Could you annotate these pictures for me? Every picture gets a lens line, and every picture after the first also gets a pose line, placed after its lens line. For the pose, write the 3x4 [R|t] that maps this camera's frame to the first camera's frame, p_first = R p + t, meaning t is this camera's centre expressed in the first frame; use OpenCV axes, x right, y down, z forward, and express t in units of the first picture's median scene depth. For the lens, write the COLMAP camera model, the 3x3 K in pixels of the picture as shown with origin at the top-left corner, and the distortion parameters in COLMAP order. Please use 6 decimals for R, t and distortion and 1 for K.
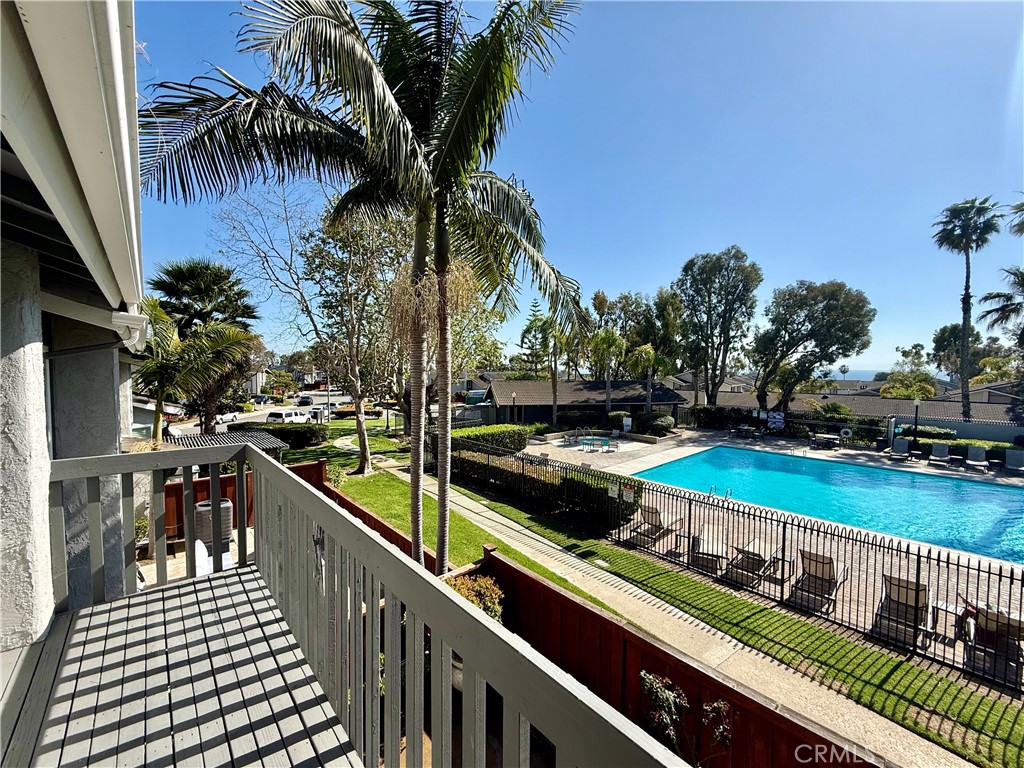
lens RADIAL K [[406.5, 0, 508.4], [0, 406.5, 384.9], [0, 0, 1]] dist [-0.000747, 0.000314]
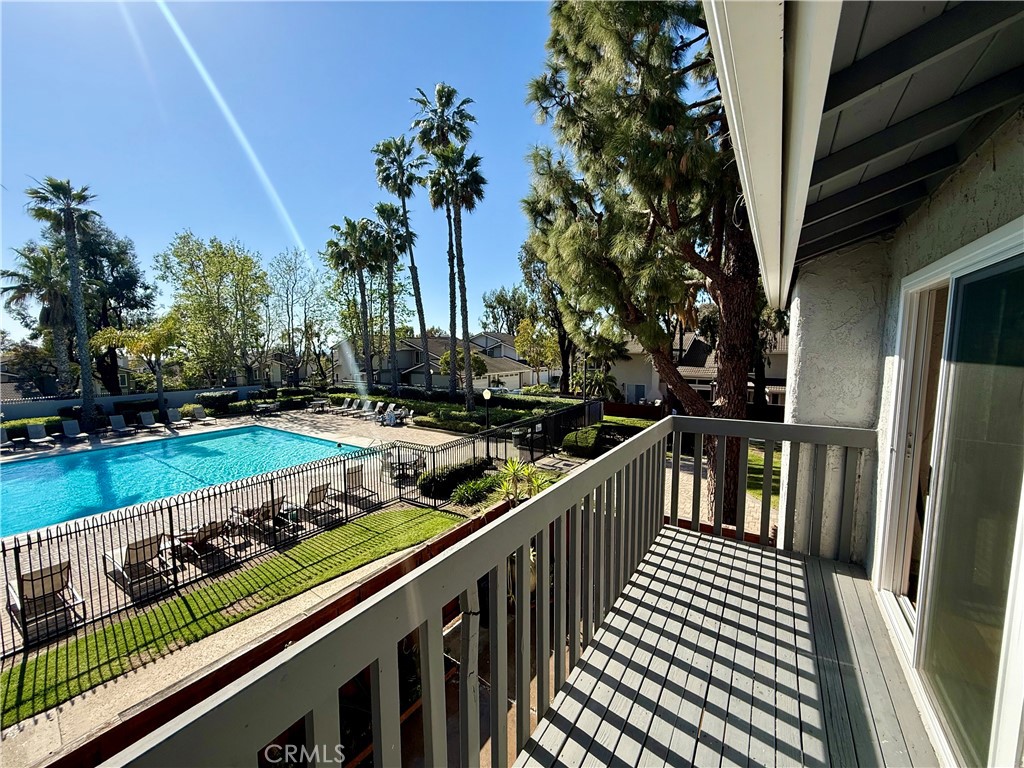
lens RADIAL K [[404.1, 0, 506.6], [0, 404.1, 388.8], [0, 0, 1]] dist [-0.000076, 0.000112]
pose [[-0.252760, -0.101111, 0.962231, -0.071282], [0.043017, 0.992367, 0.115577, -0.001509], [-0.966572, 0.070606, -0.246481, 0.076127]]
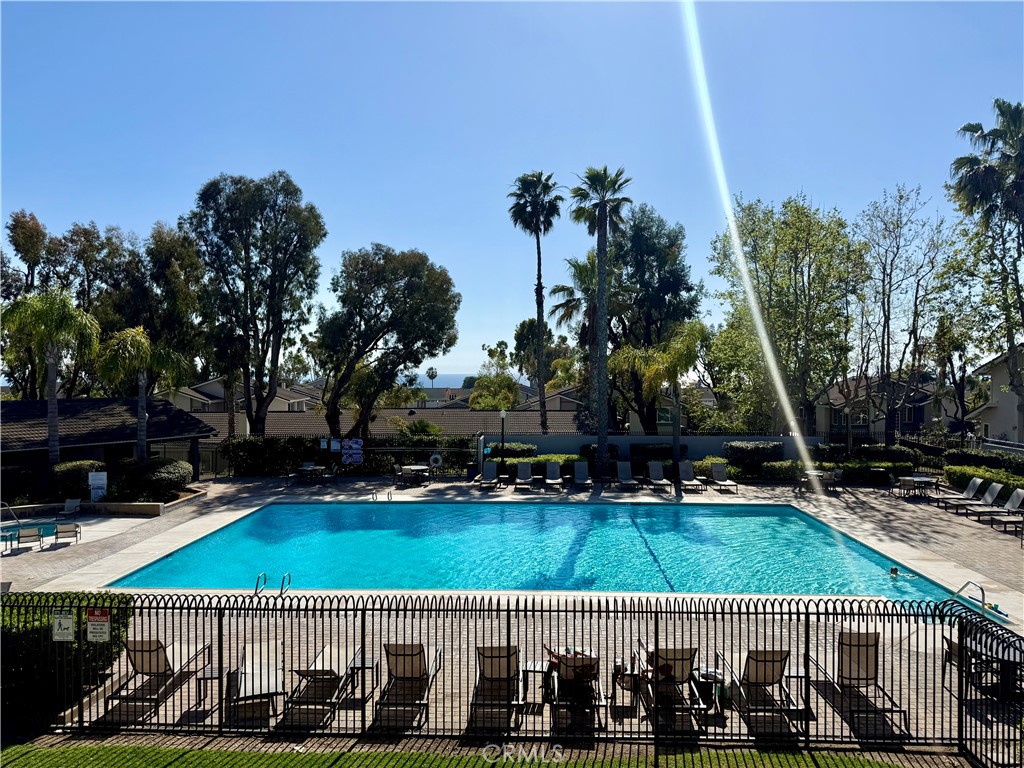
lens RADIAL K [[712.7, 0, 511.8], [0, 712.7, 397.3], [0, 0, 1]] dist [0.086063, -0.112517]
pose [[0.695837, -0.030740, 0.717542, 0.007707], [0.035827, 0.999325, 0.008069, -0.000759], [-0.717306, 0.020093, 0.696469, 0.005007]]
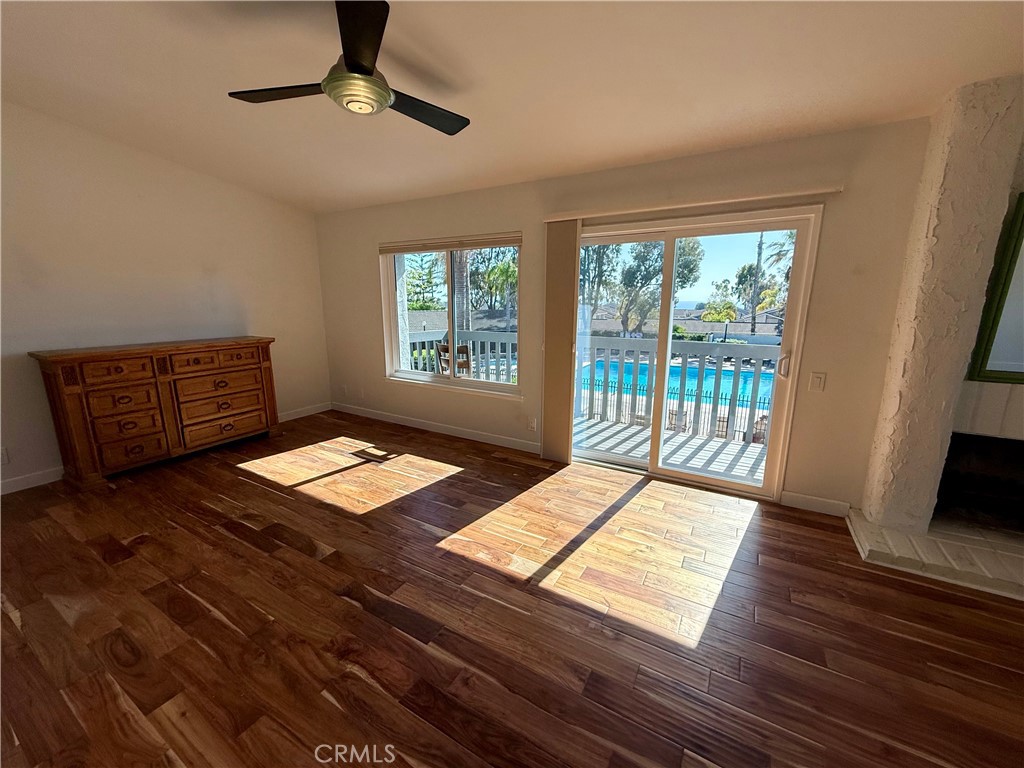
lens RADIAL K [[406.2, 0, 509.3], [0, 406.2, 383.5], [0, 0, 1]] dist [-0.001441, -0.000045]
pose [[0.952043, -0.064746, 0.299036, -0.102546], [0.016049, 0.986576, 0.162513, 0.010190], [-0.305544, -0.149920, 0.940301, -0.085683]]
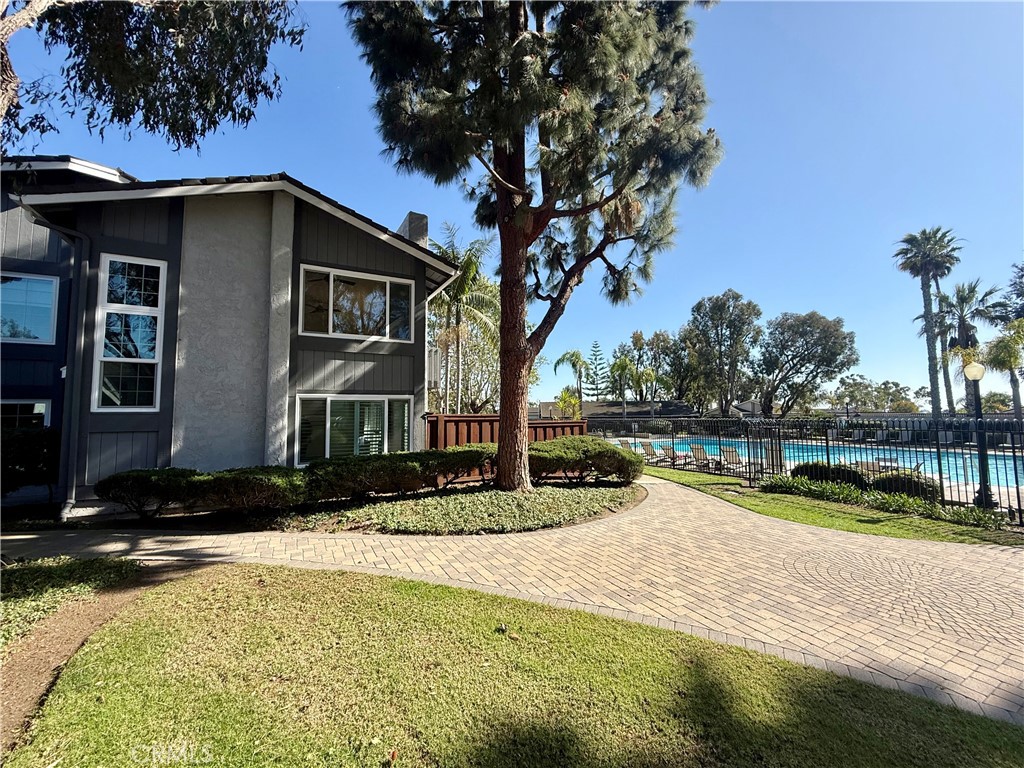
lens RADIAL K [[406.2, 0, 509.3], [0, 406.2, 383.5], [0, 0, 1]] dist [-0.001441, -0.000045]
pose [[0.975057, -0.031407, -0.219721, 0.184406], [0.005197, 0.992897, -0.118861, 0.106488], [0.221893, 0.114755, 0.968295, -0.382918]]
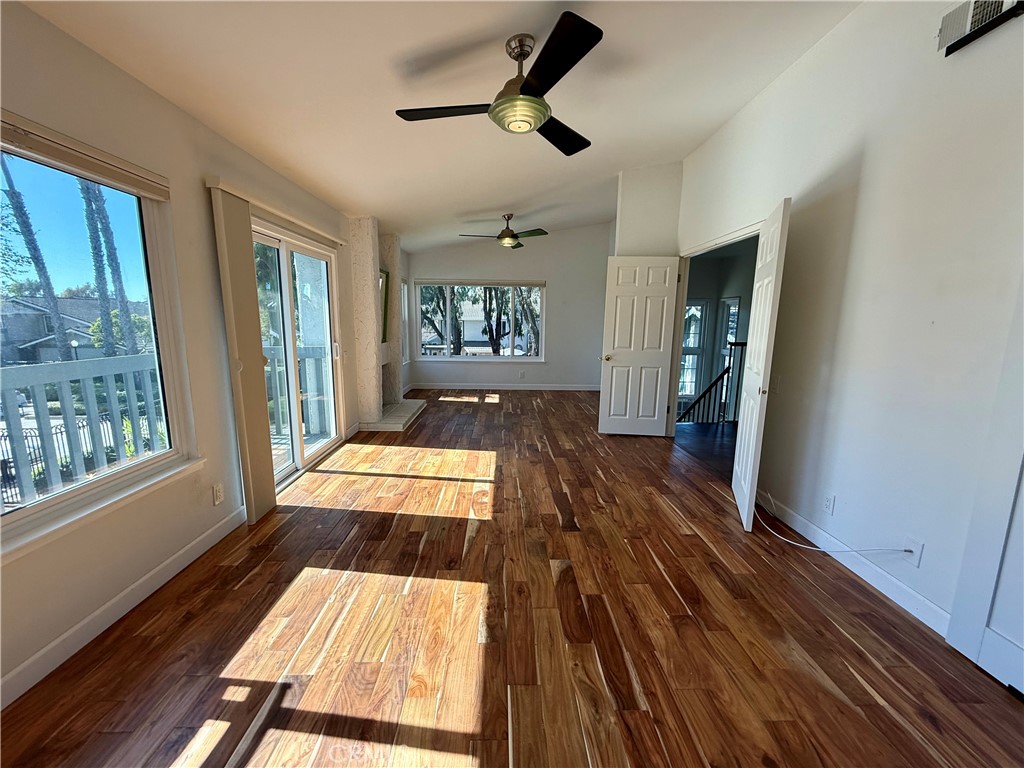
lens RADIAL K [[406.2, 0, 509.3], [0, 406.2, 383.5], [0, 0, 1]] dist [-0.001441, -0.000045]
pose [[-0.756638, -0.113042, 0.643988, -0.749783], [0.016540, 0.981316, 0.191688, -0.025377], [-0.653625, 0.155690, -0.740631, 1.669294]]
